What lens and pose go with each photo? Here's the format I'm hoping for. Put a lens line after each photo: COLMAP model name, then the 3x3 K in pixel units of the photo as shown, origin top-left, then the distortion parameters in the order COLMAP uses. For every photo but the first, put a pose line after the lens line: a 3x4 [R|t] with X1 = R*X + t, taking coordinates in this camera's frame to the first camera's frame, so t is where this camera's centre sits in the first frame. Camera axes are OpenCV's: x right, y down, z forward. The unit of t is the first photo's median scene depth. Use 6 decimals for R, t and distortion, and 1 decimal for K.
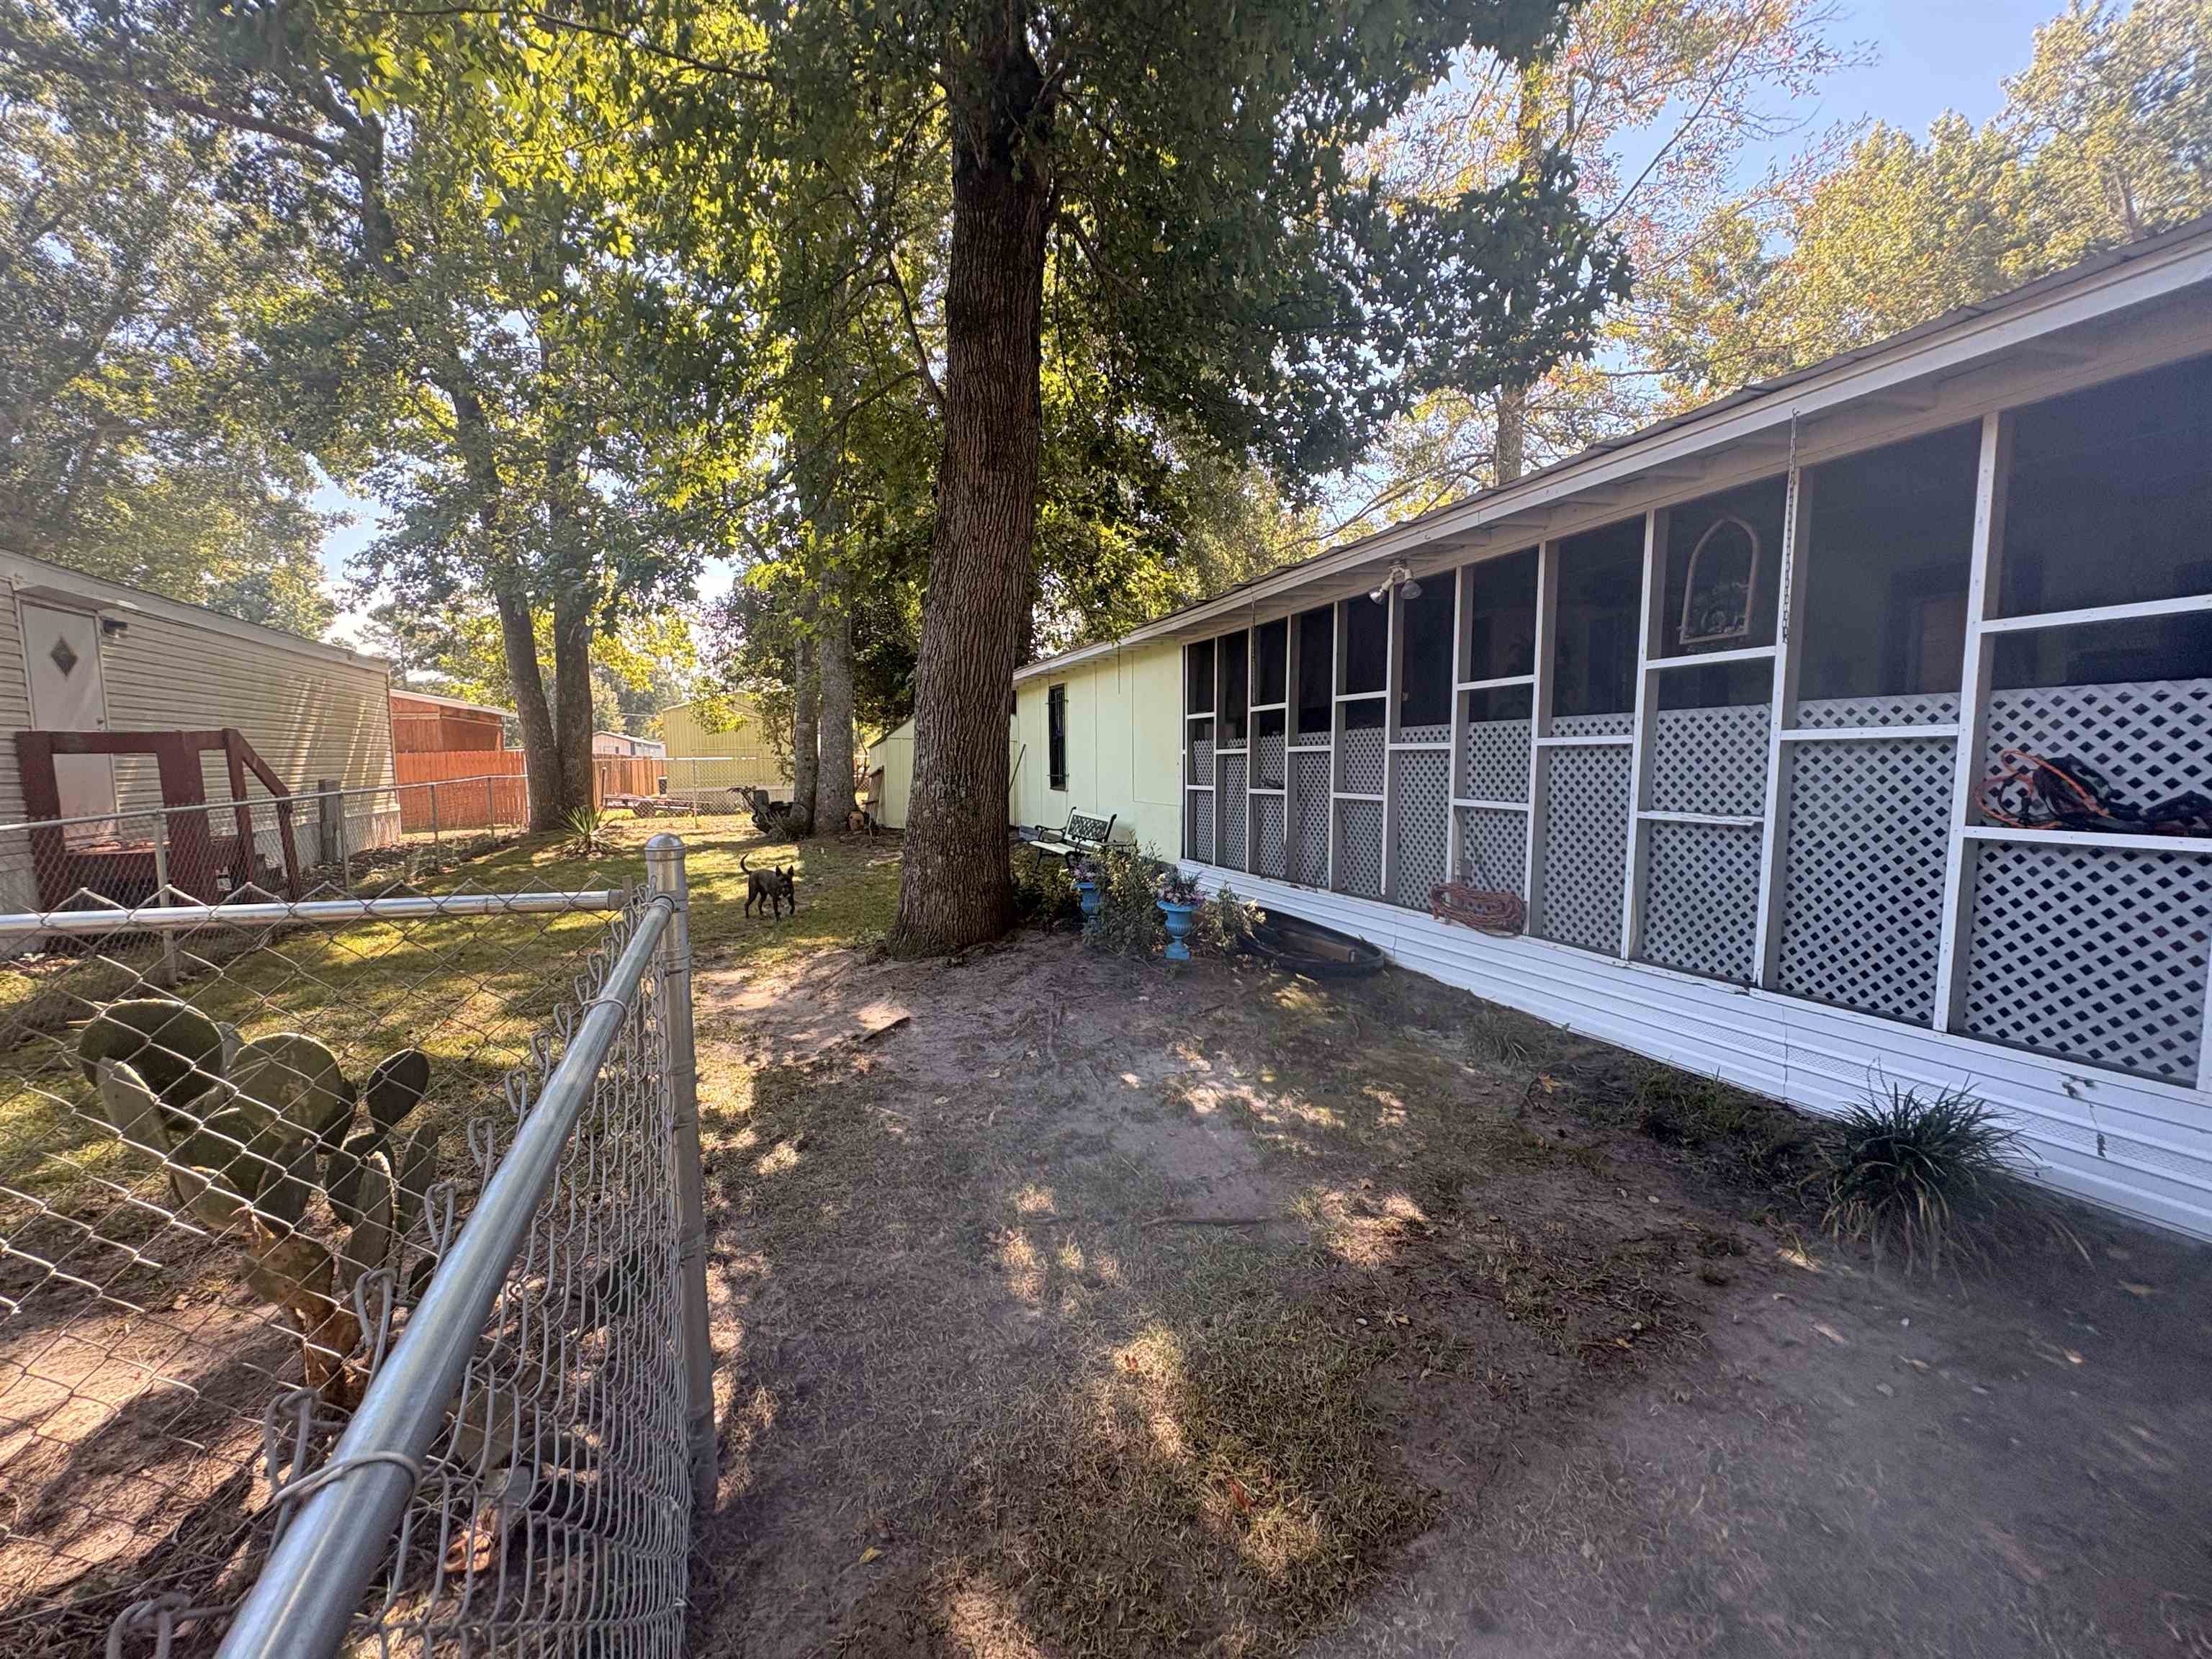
lens RADIAL K [[881.1, 0, 1104.6], [0, 881.1, 834.7], [0, 0, 1]] dist [-0.000162, -0.000415]
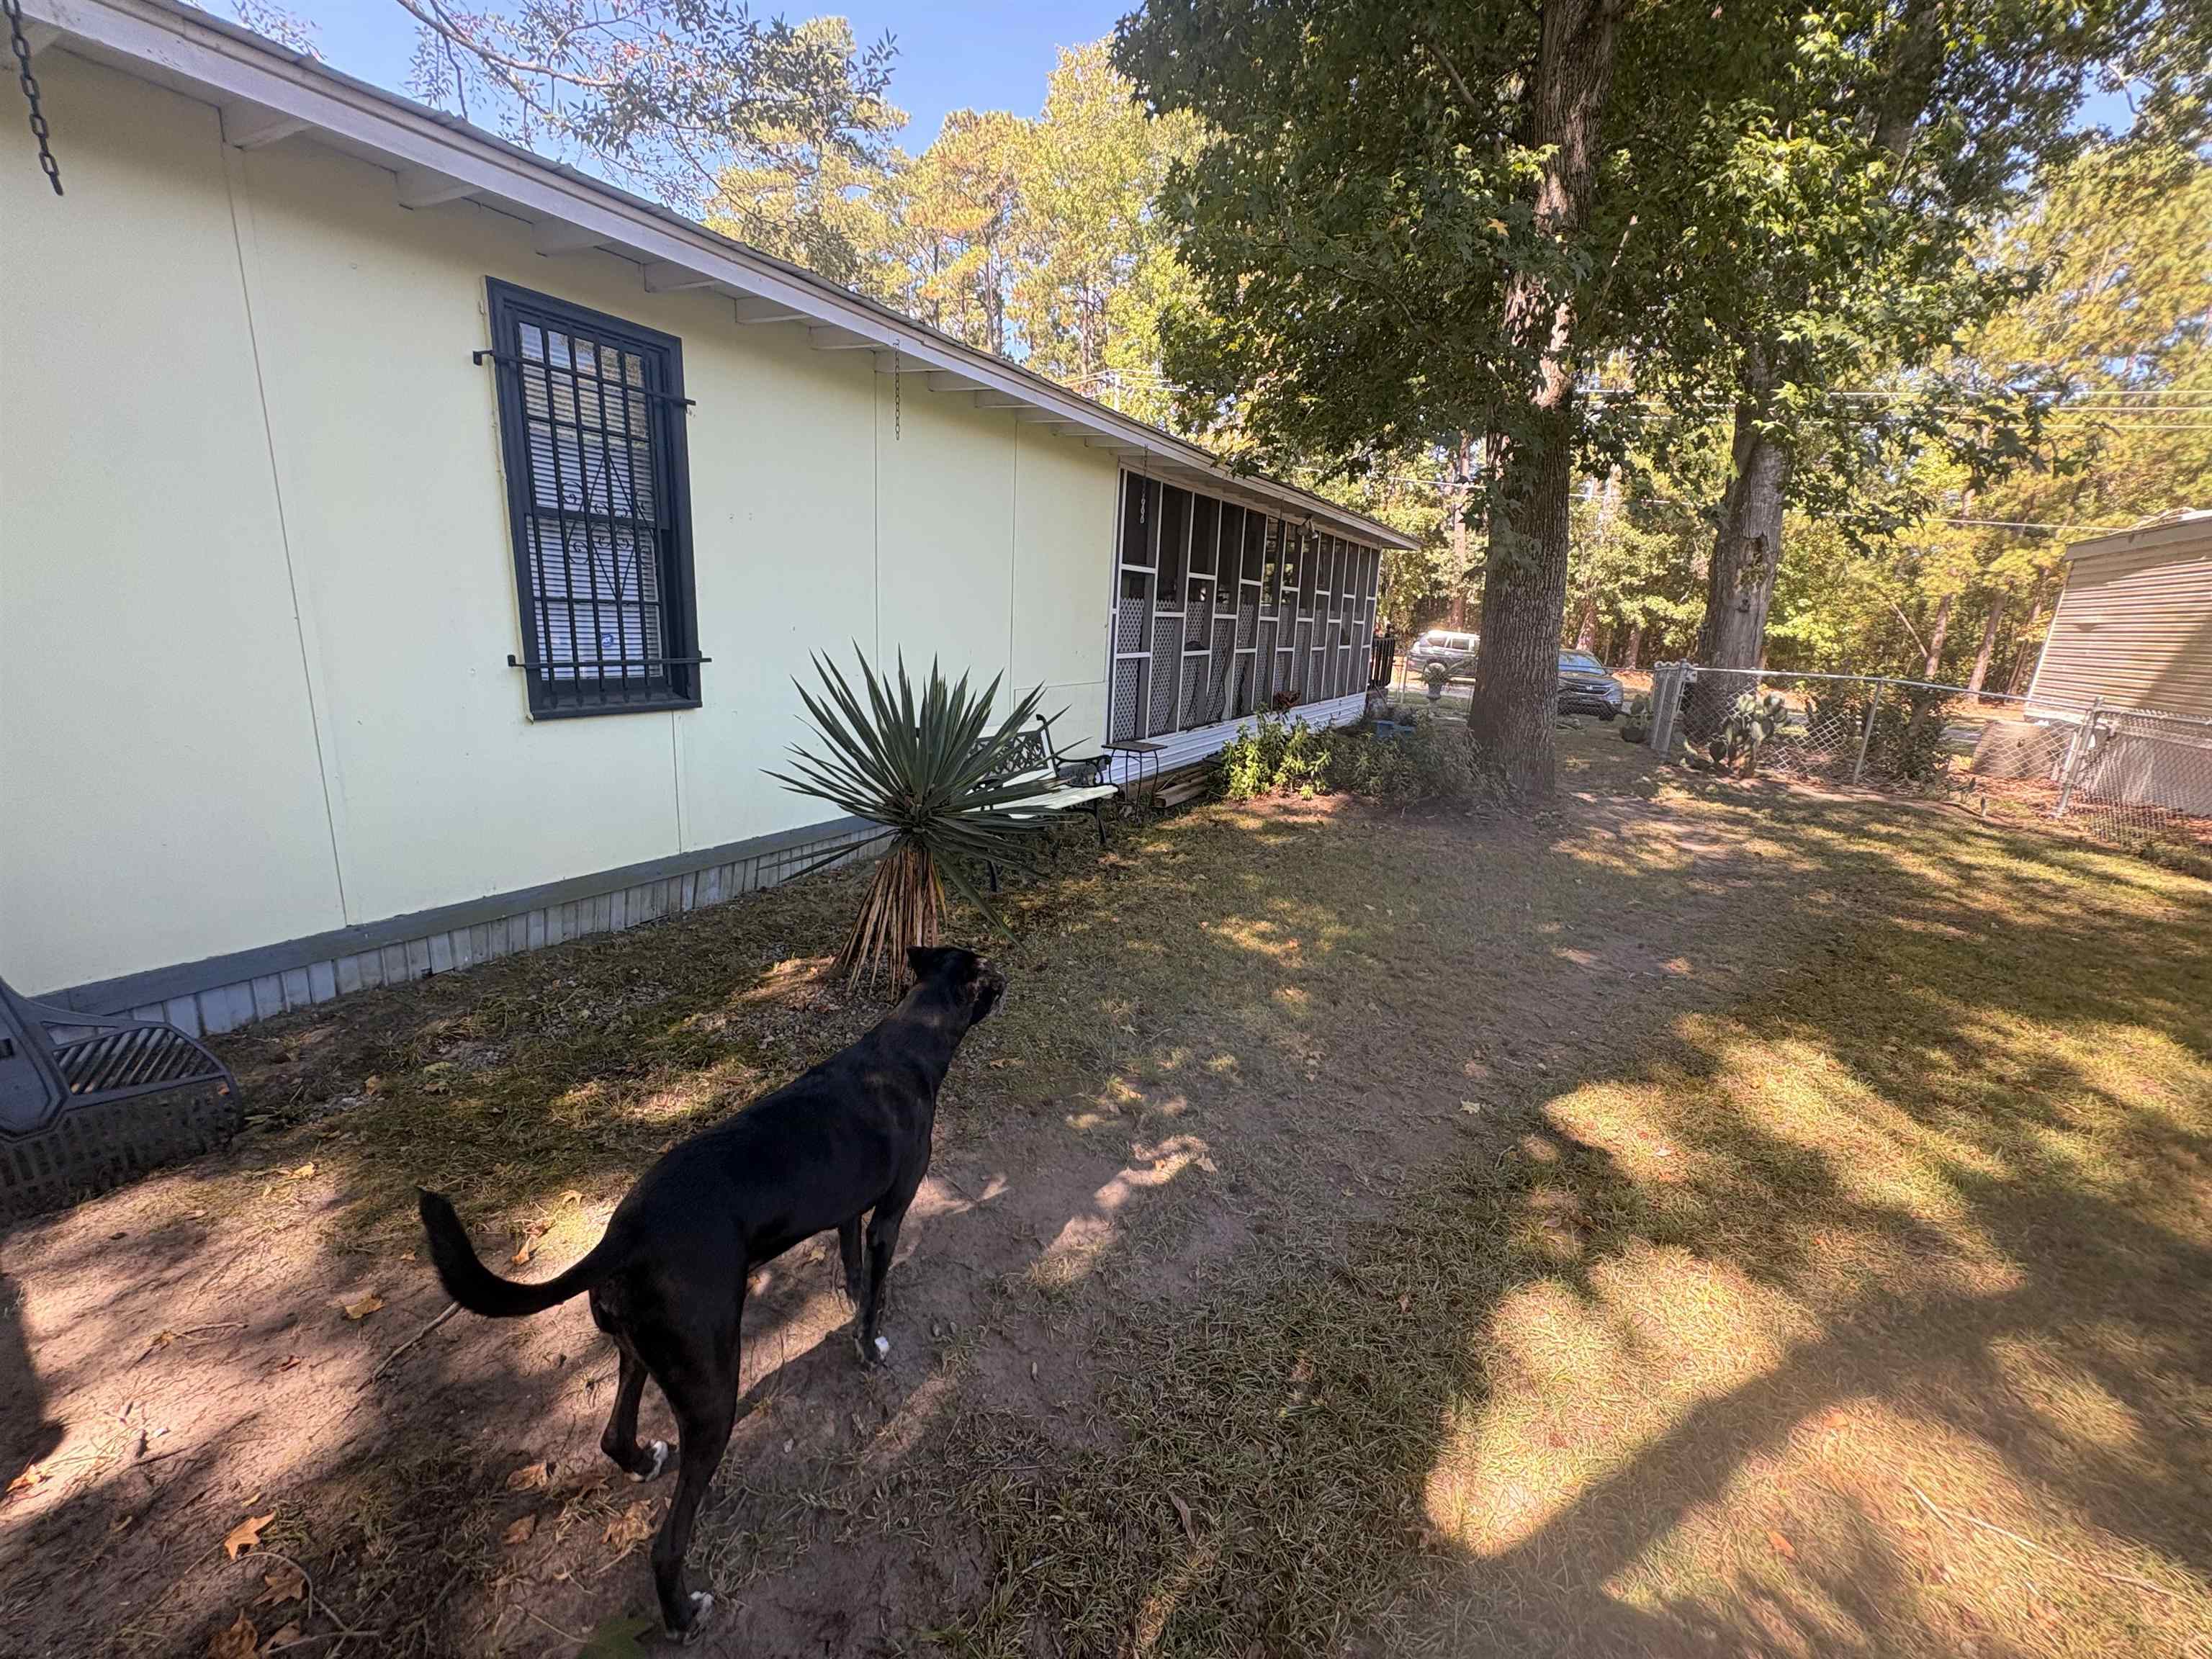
lens RADIAL K [[881.1, 0, 1103.9], [0, 881.1, 819.6], [0, 0, 1]] dist [-0.000162, -0.000415]
pose [[-0.637942, -0.190430, 0.746168, -0.582452], [0.033596, 0.961138, 0.274016, -0.143736], [-0.769351, 0.199874, -0.606753, 1.675515]]
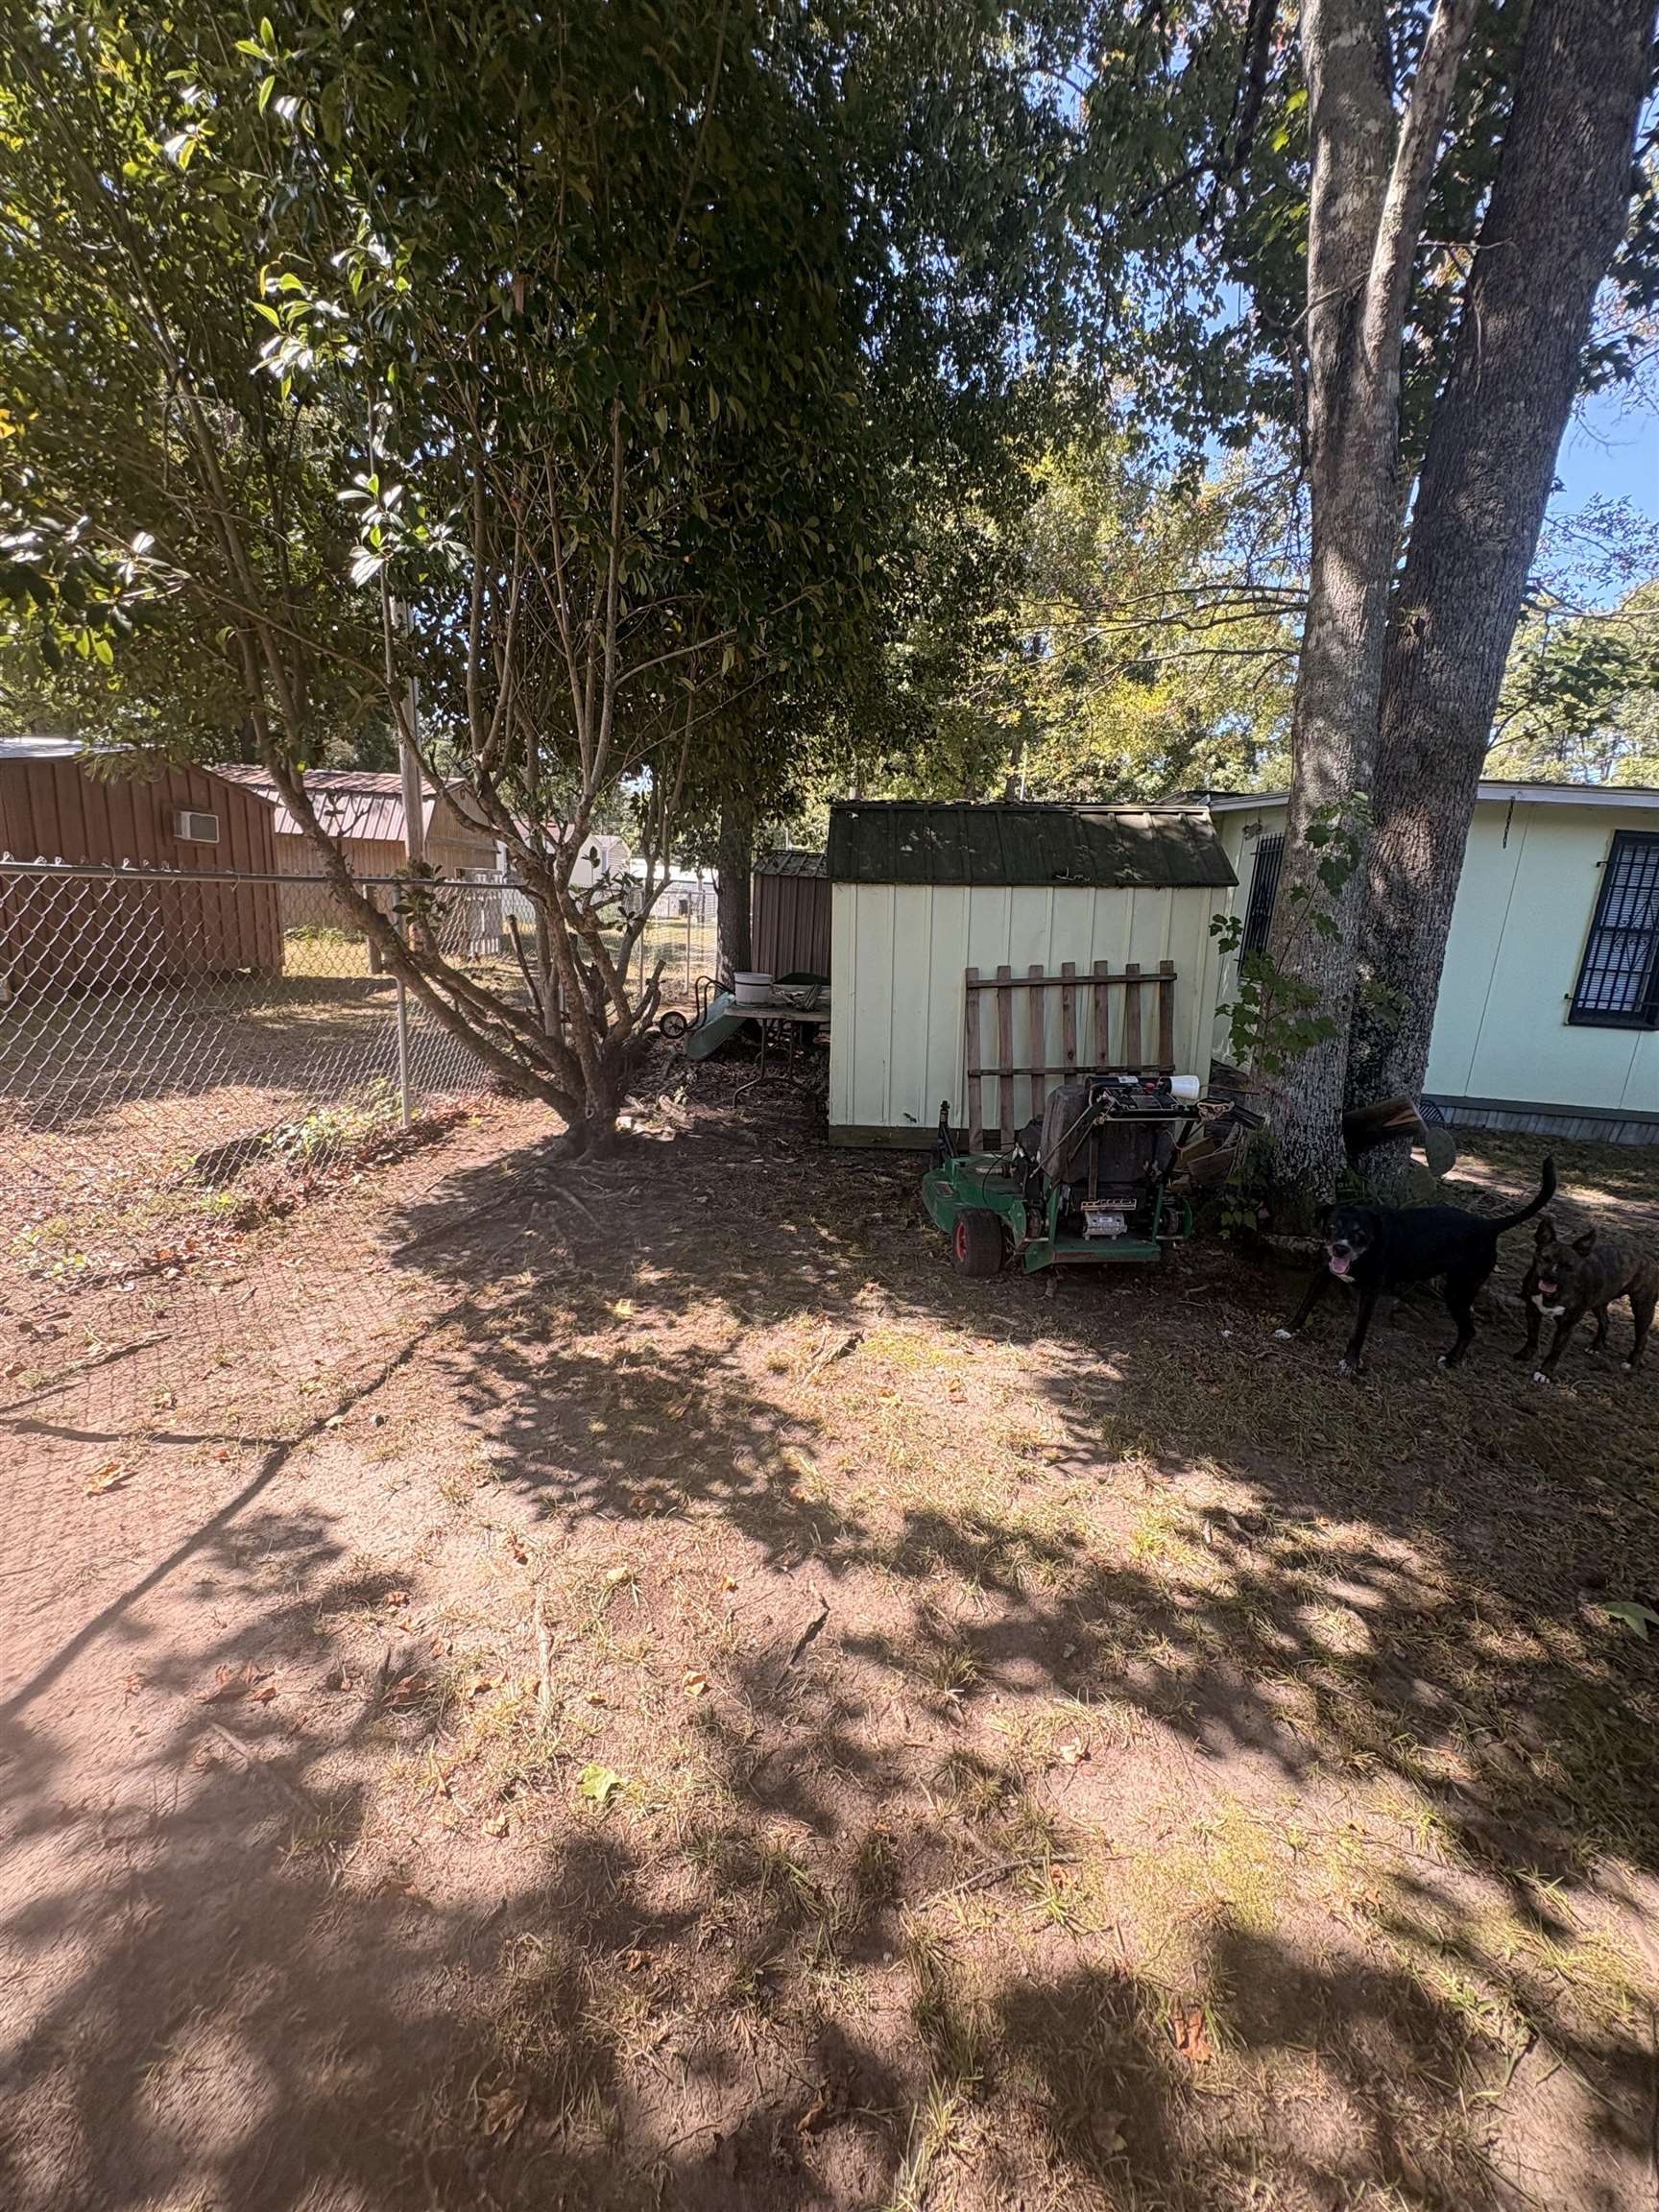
lens RADIAL K [[881.1, 0, 830.2], [0, 881.1, 1102.6], [0, 0, 1]] dist [-0.000162, -0.000415]
pose [[0.394968, -0.156763, 0.905221, -1.190186], [0.012698, 0.986171, 0.165241, -0.161795], [-0.918607, -0.053771, 0.391496, 1.948886]]
